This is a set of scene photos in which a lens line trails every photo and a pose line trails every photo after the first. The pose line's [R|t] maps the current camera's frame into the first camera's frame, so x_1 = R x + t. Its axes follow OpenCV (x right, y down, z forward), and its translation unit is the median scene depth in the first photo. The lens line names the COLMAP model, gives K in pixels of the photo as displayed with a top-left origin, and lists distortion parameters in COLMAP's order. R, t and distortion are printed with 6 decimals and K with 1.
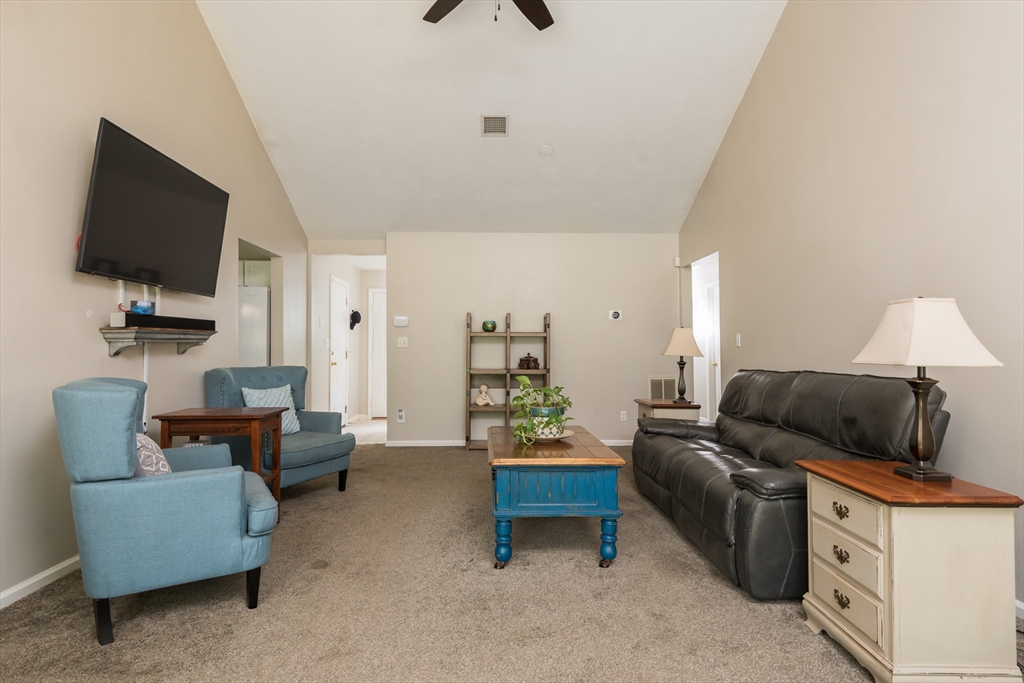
lens RADIAL K [[563.9, 0, 512.0], [0, 563.9, 341.5], [0, 0, 1]] dist [0.039647, -0.044956]
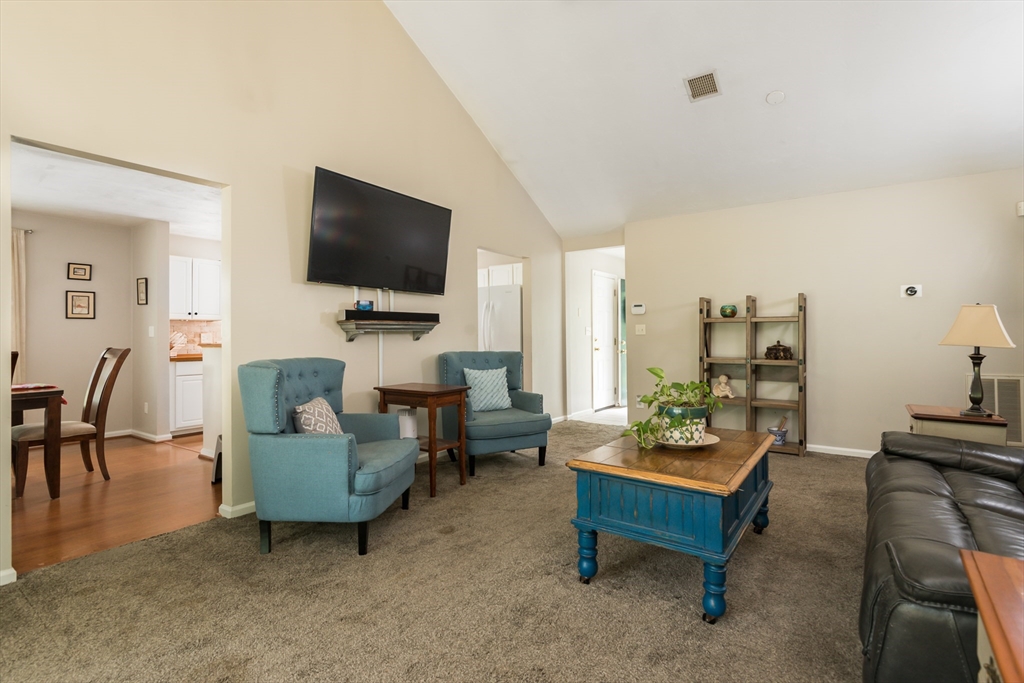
lens RADIAL K [[495.7, 0, 512.0], [0, 495.7, 341.5], [0, 0, 1]] dist [0.004458, -0.000295]
pose [[0.794982, 0.005630, -0.606607, 0.266359], [0.009299, 0.999726, 0.021466, 0.002486], [0.606562, -0.022706, 0.794712, 0.237082]]
